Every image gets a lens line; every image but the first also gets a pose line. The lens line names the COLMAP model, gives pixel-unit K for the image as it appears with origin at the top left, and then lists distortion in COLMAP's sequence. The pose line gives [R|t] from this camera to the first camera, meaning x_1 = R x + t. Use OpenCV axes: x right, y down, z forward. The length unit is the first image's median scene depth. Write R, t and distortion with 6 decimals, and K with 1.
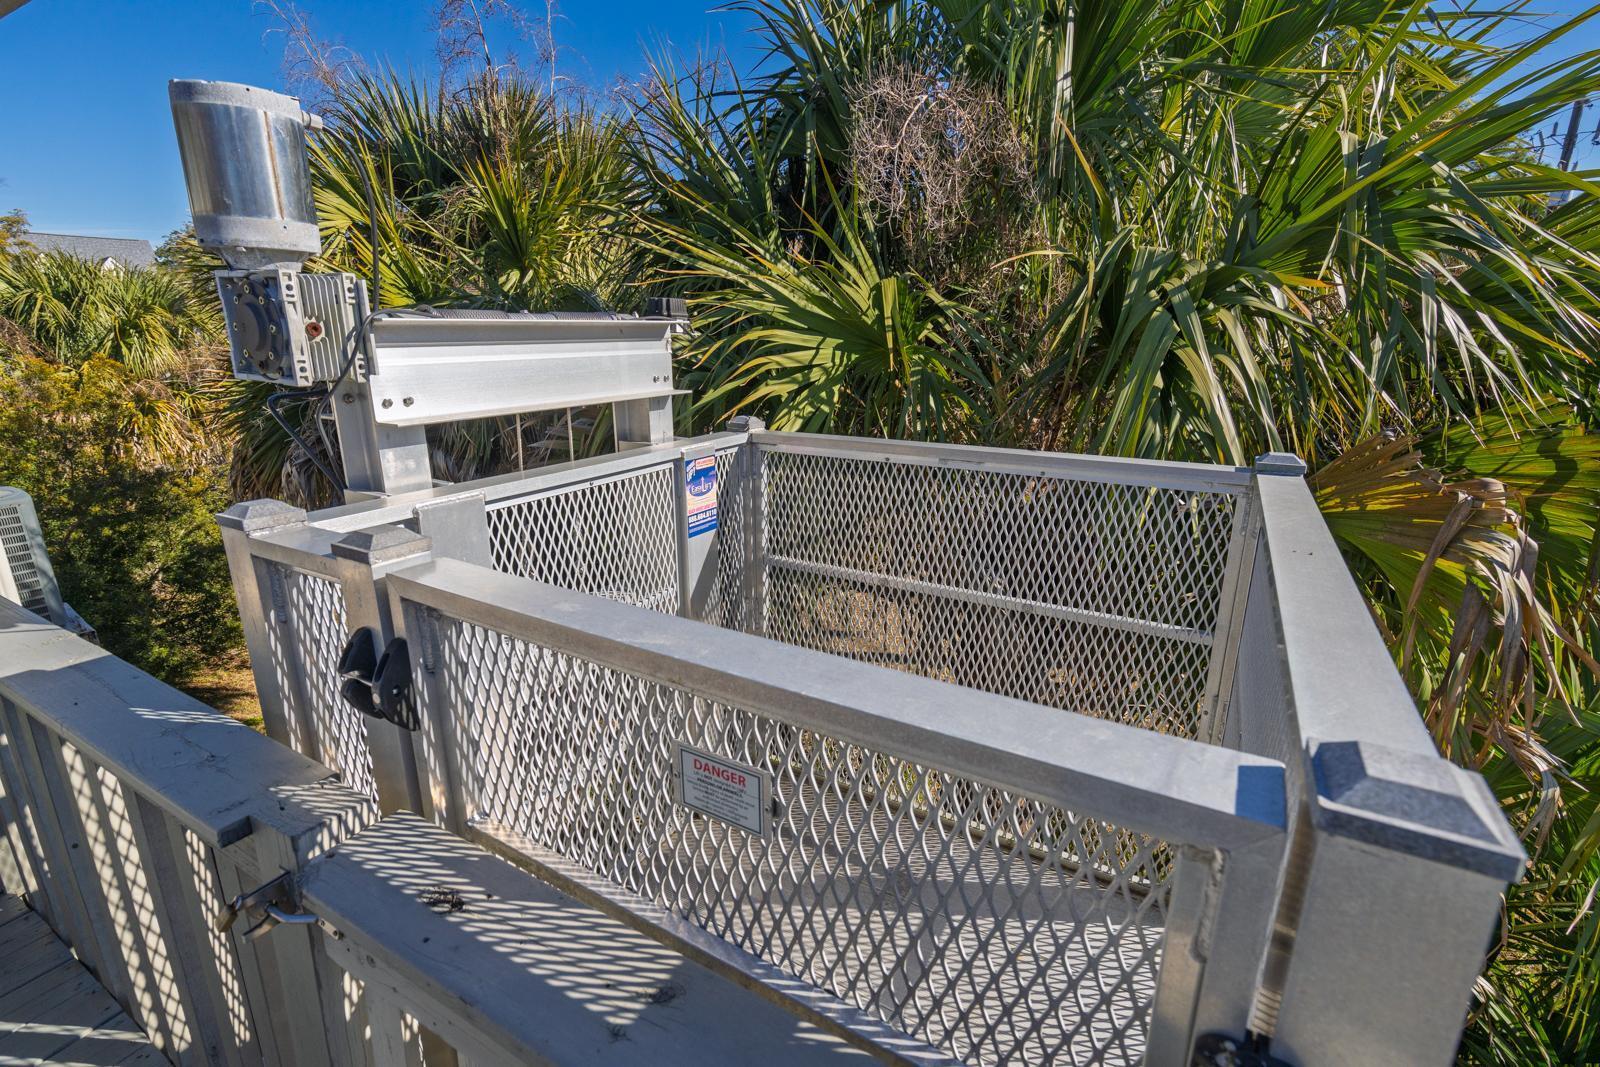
lens RADIAL K [[721.4, 0, 800.0], [0, 721.4, 533.5], [0, 0, 1]] dist [0.003302, 0.000665]
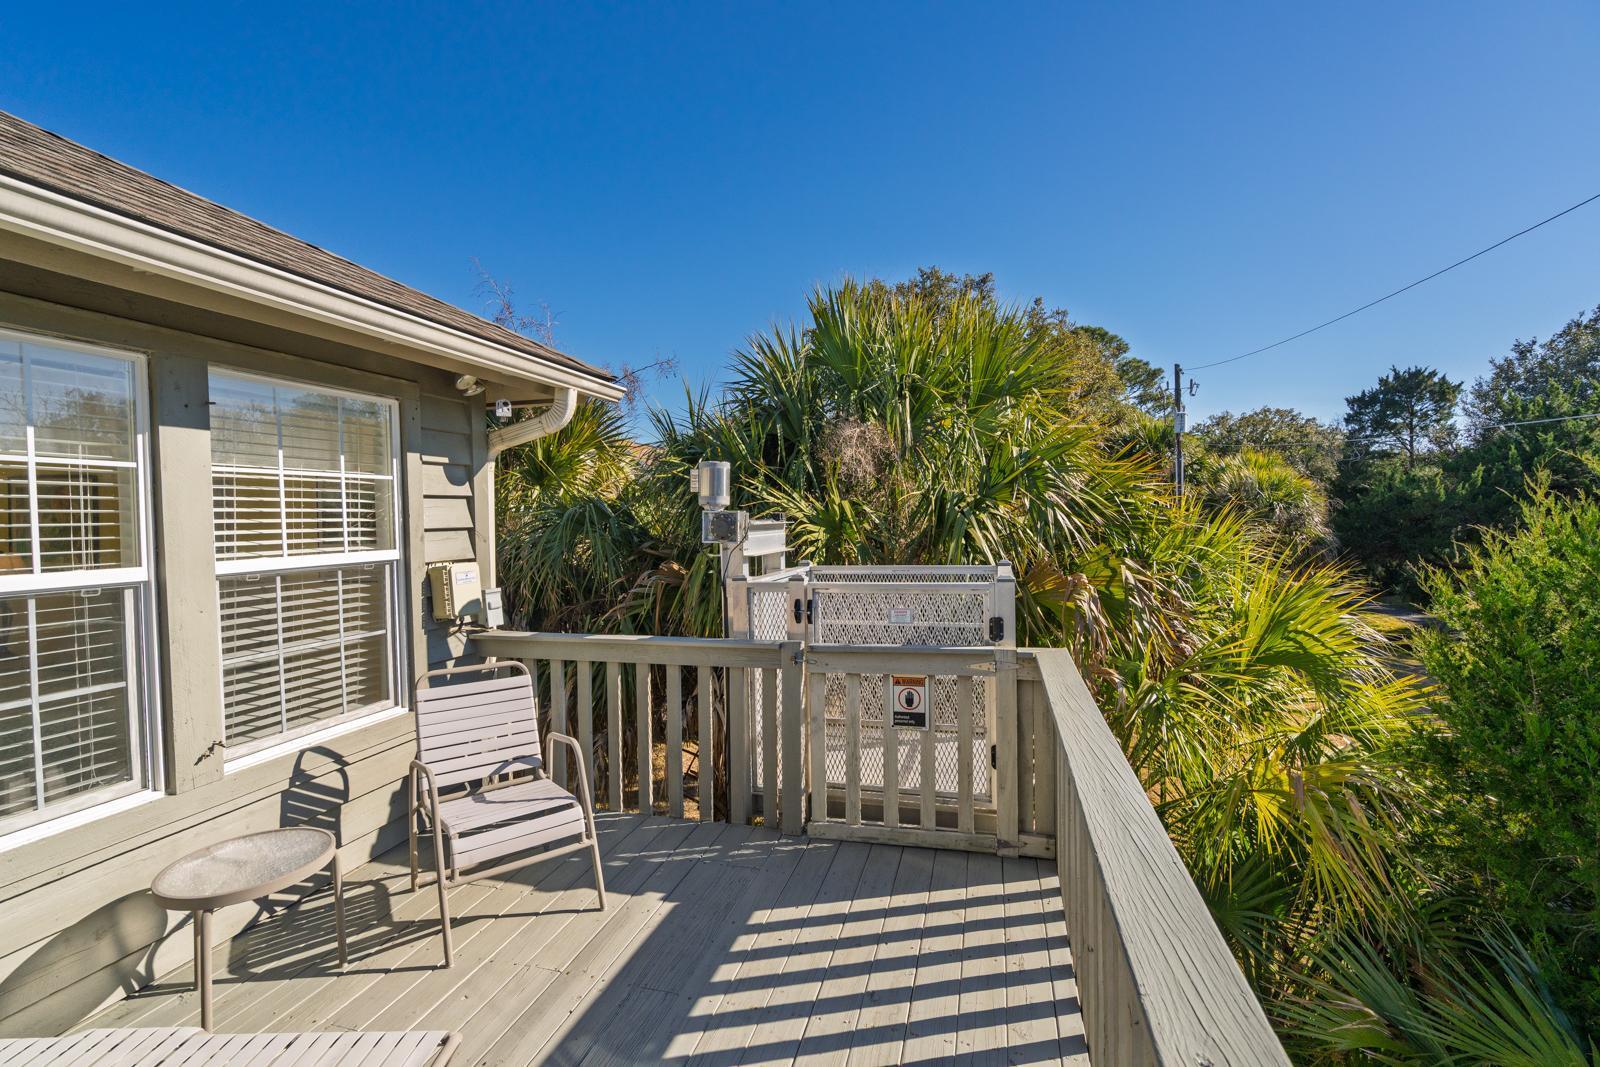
lens RADIAL K [[721.4, 0, 800.0], [0, 721.4, 533.5], [0, 0, 1]] dist [0.003302, 0.000665]
pose [[0.966962, -0.019964, 0.254139, -0.688450], [0.083895, 0.966317, -0.243298, 0.325232], [-0.240722, 0.256581, 0.936066, -1.219051]]
